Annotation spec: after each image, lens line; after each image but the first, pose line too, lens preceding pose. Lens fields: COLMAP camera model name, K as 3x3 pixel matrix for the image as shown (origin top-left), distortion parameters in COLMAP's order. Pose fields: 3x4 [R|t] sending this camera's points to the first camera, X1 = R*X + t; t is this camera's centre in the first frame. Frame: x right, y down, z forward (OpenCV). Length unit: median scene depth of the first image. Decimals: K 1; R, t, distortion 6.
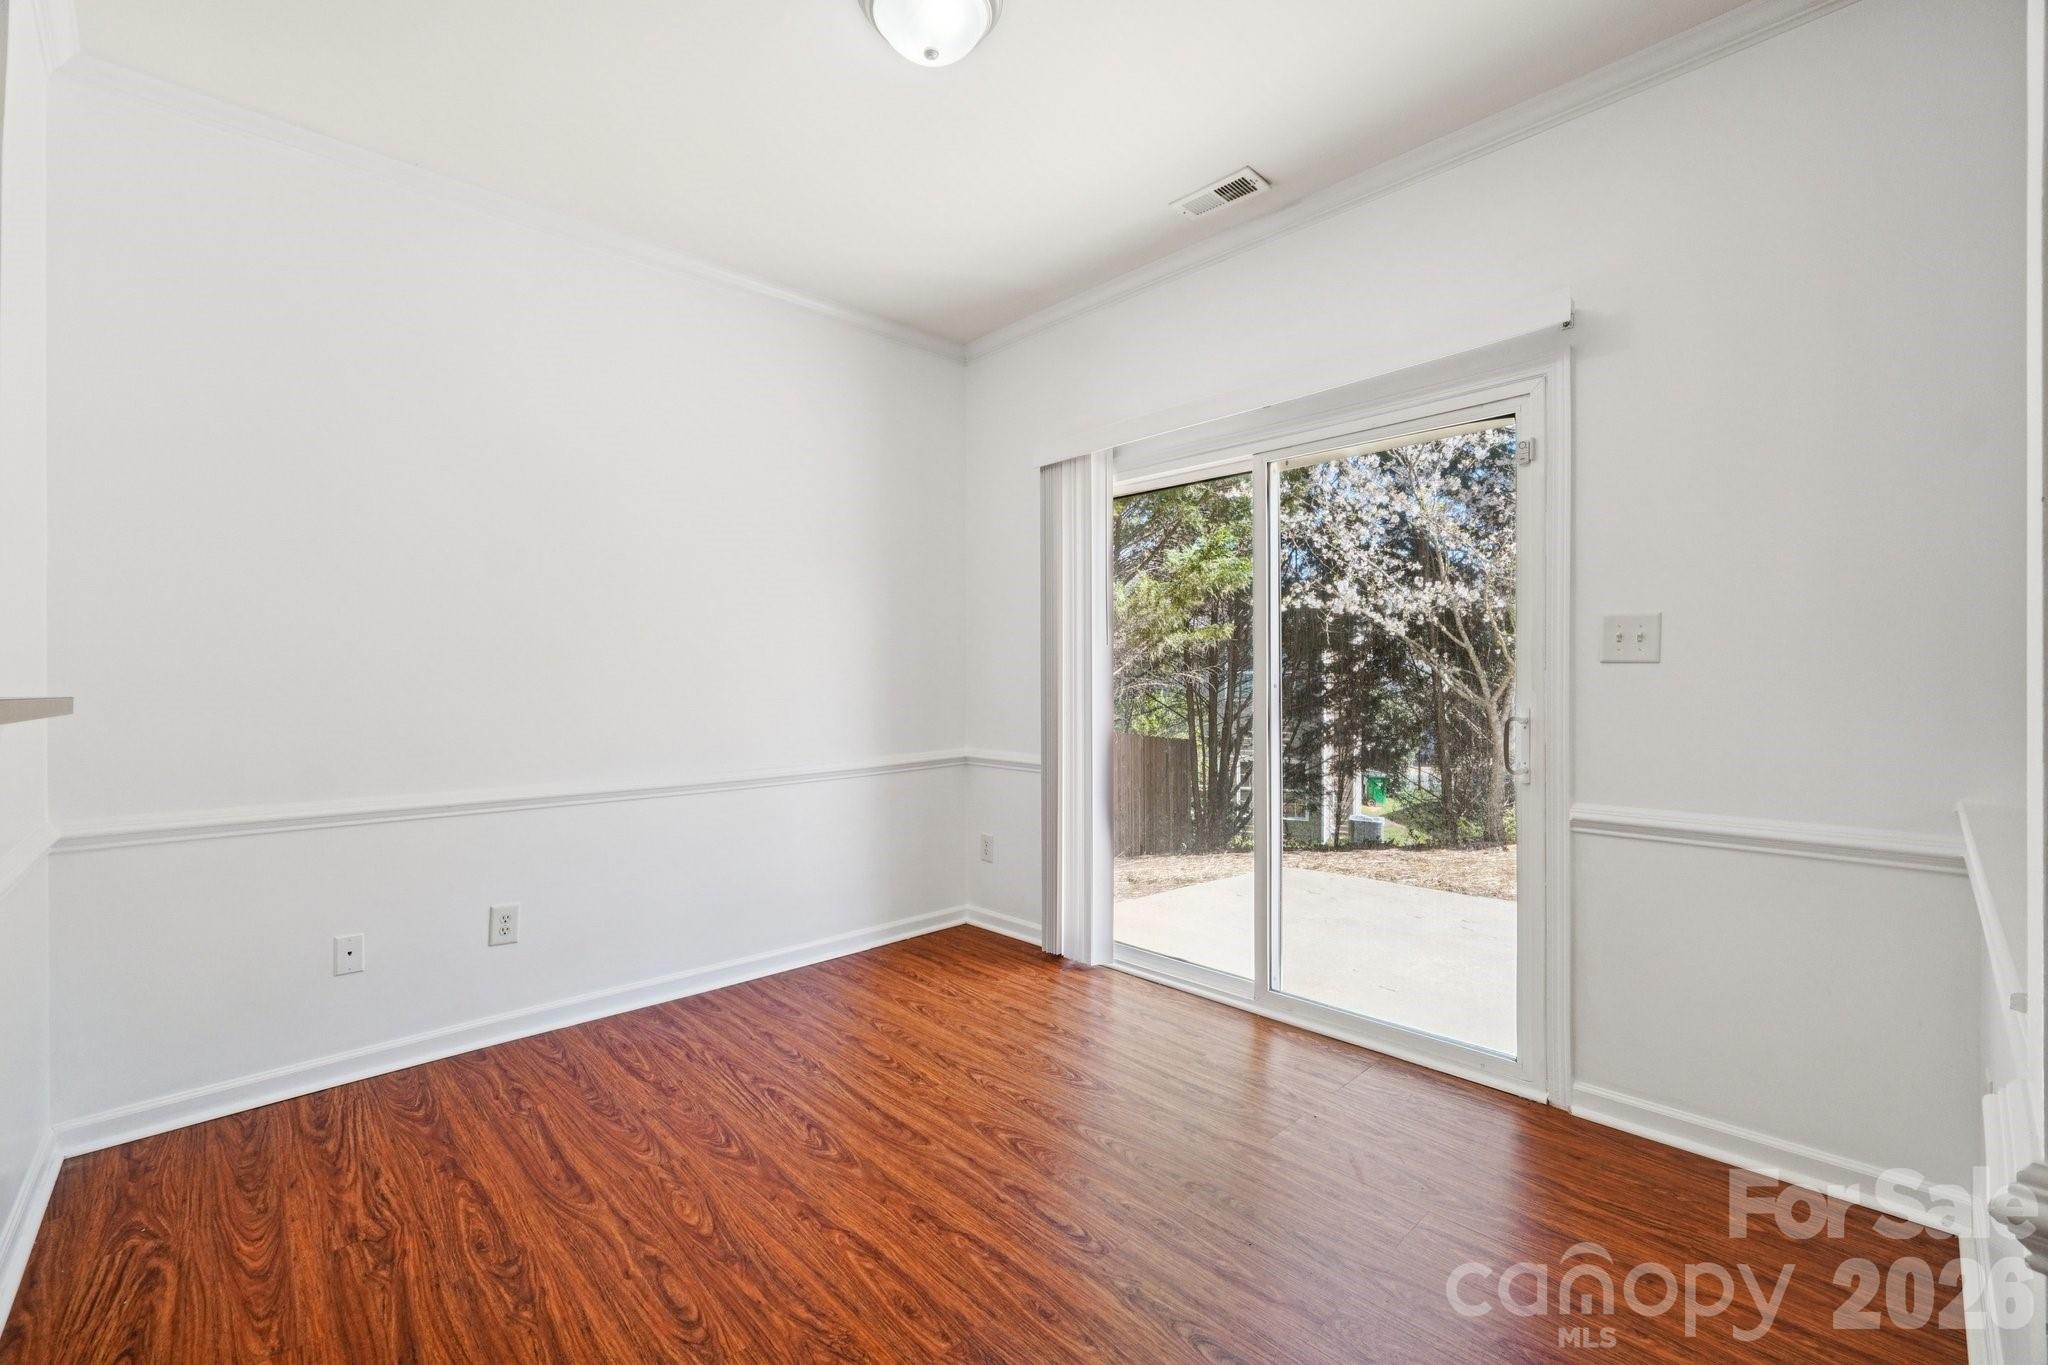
lens RADIAL K [[860.6, 0, 1022.8], [0, 860.6, 678.5], [0, 0, 1]] dist [-0.017859, 0.006627]
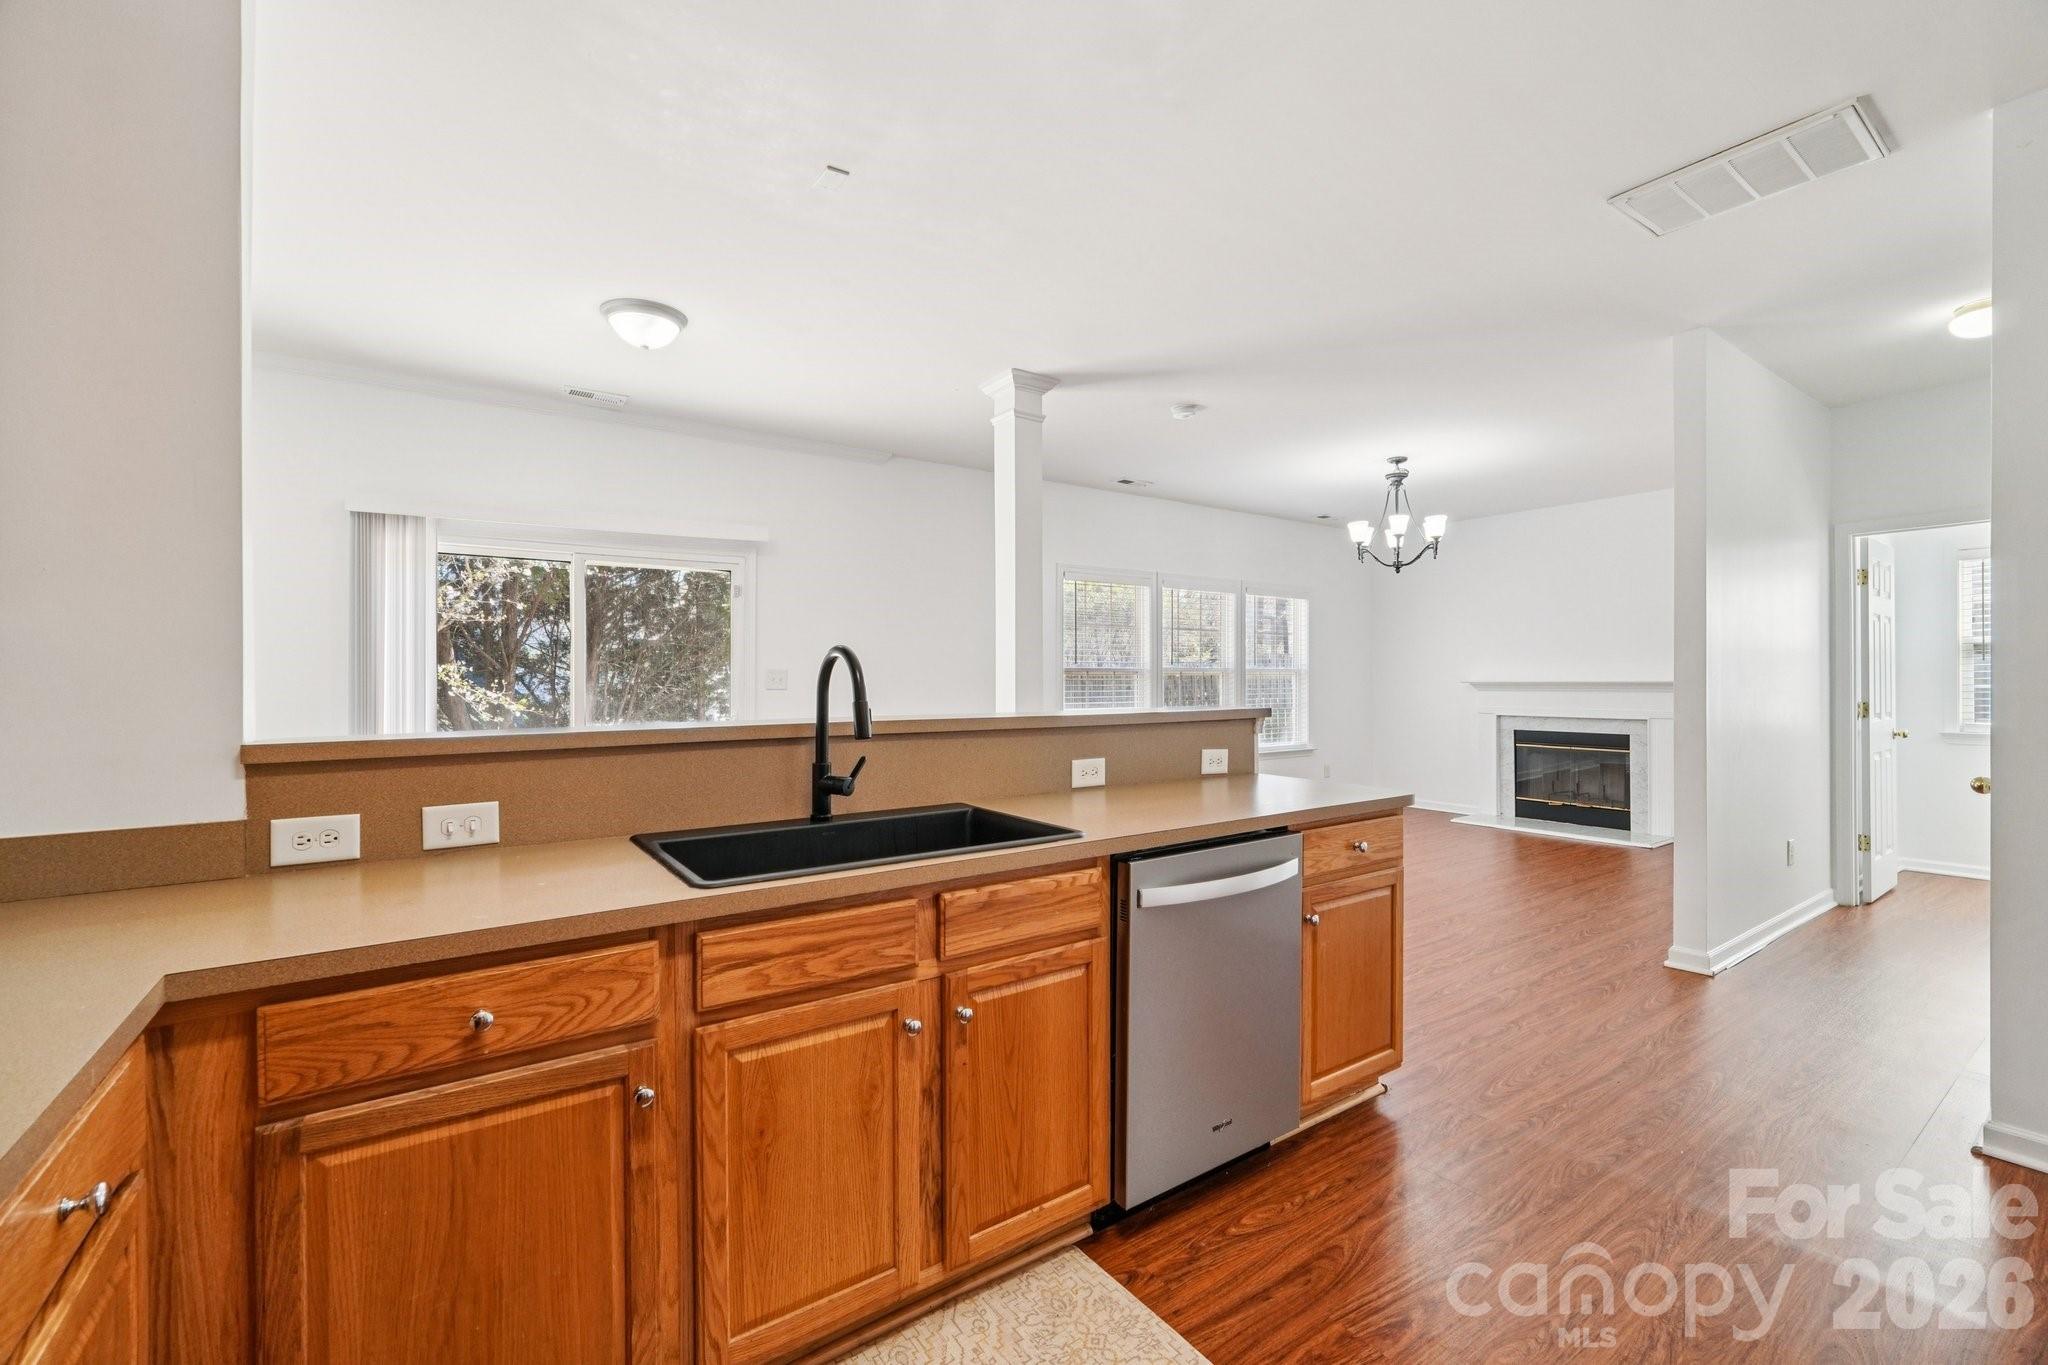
lens RADIAL K [[860.6, 0, 1027.2], [0, 860.6, 681.8], [0, 0, 1]] dist [-0.017859, 0.006627]
pose [[0.145987, 0.001037, 0.989286, -1.000737], [0.004656, 0.999988, -0.001735, -0.021363], [-0.989276, 0.004860, 0.145980, -0.021589]]
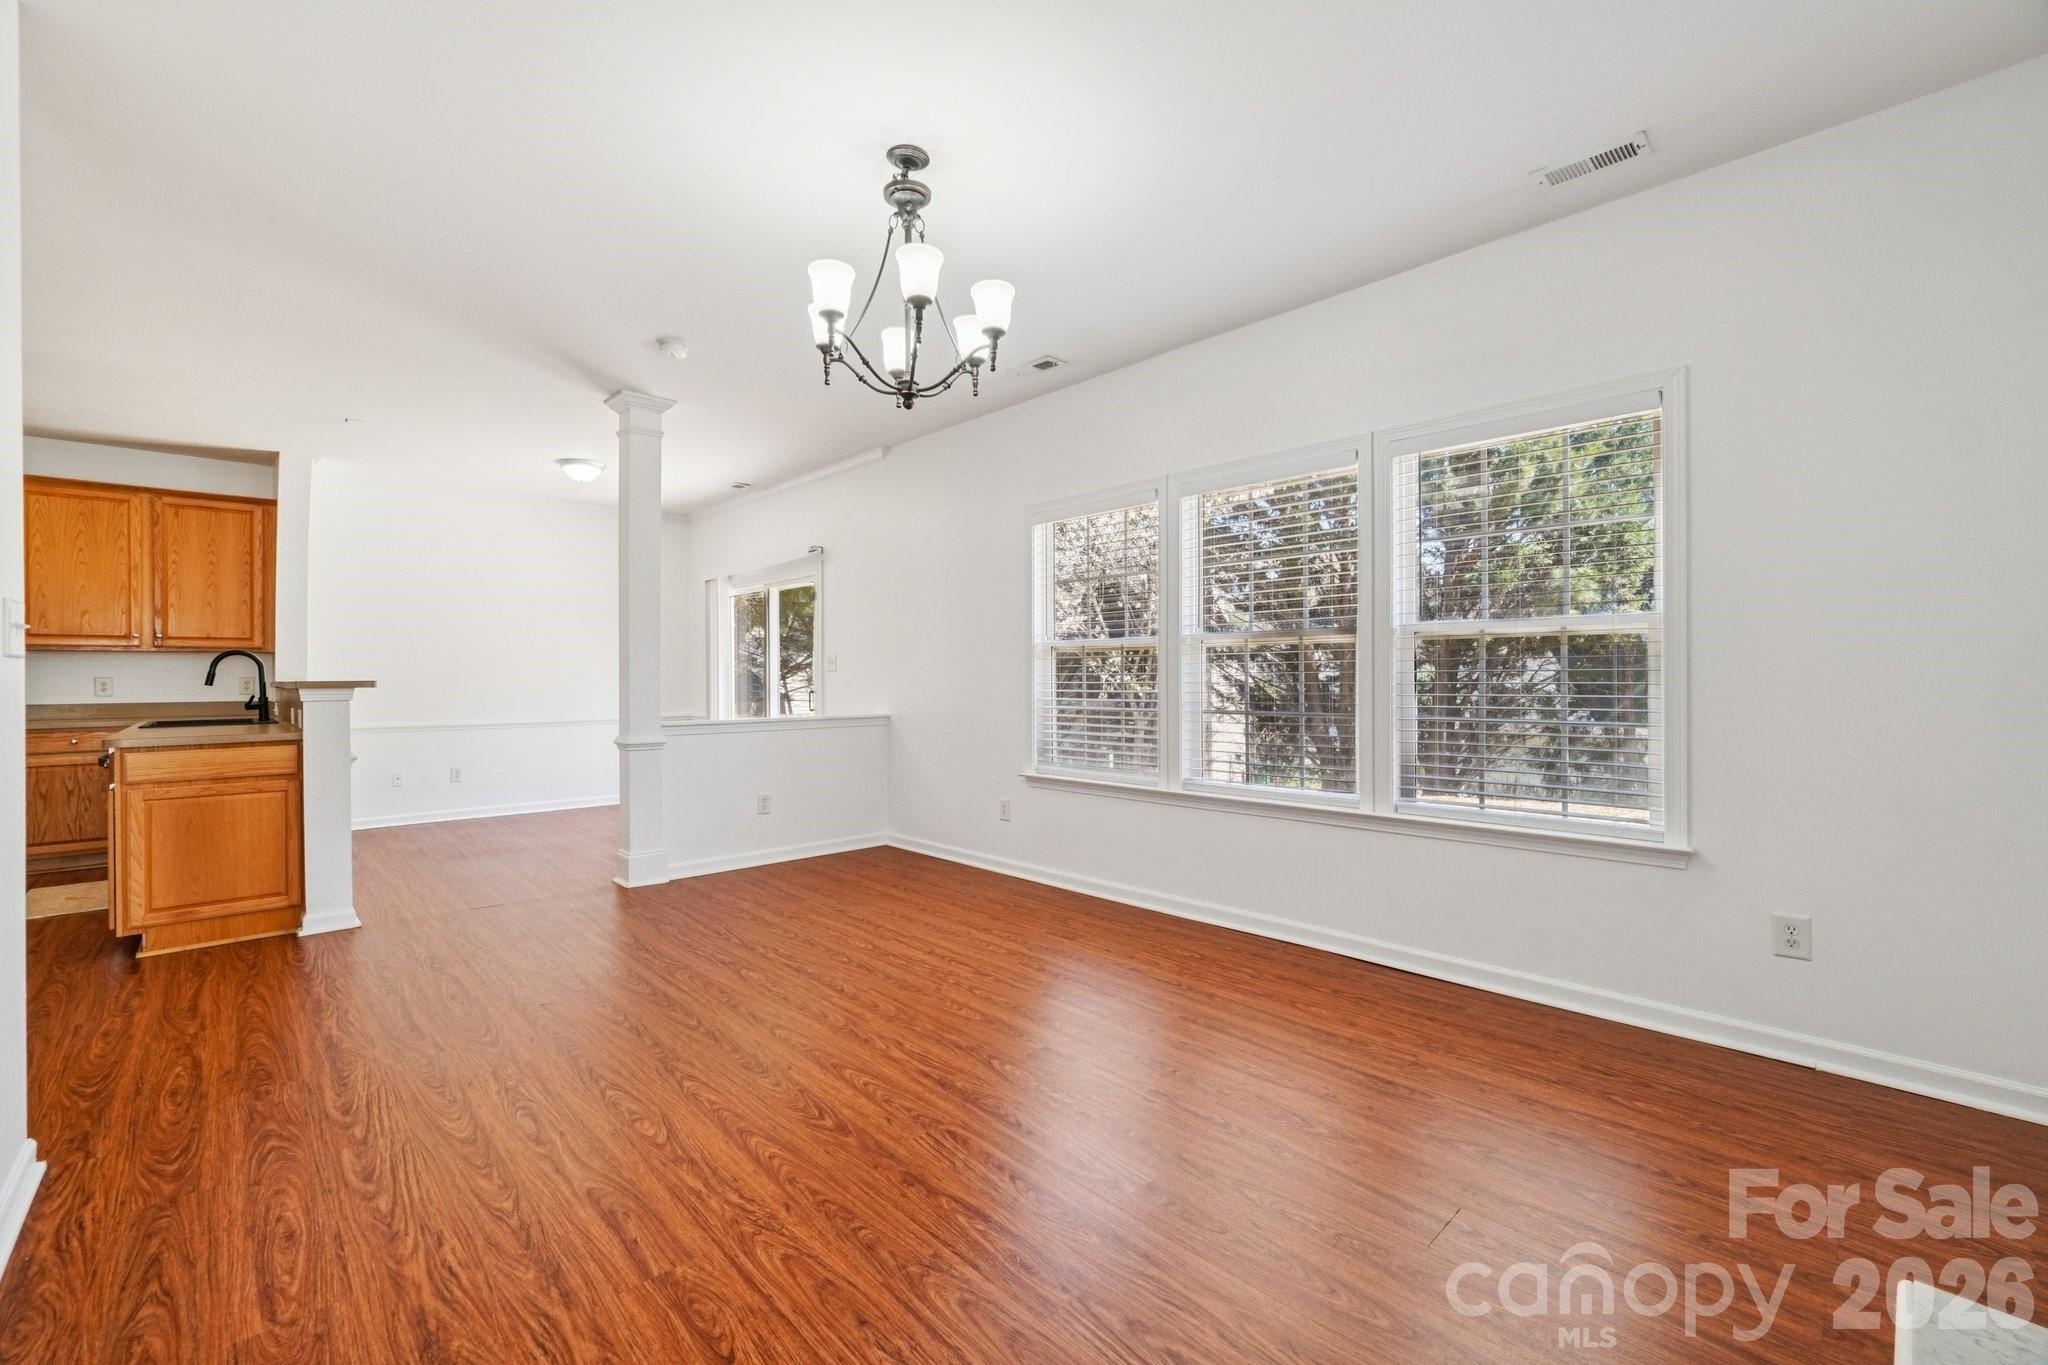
lens RADIAL K [[860.6, 0, 1026.5], [0, 860.6, 670.7], [0, 0, 1]] dist [-0.017859, 0.006627]
pose [[0.999996, -0.002632, 0.000719, 0.895566], [0.002637, 0.999970, -0.007268, 0.002266], [-0.000699, 0.007270, 0.999973, -1.272058]]
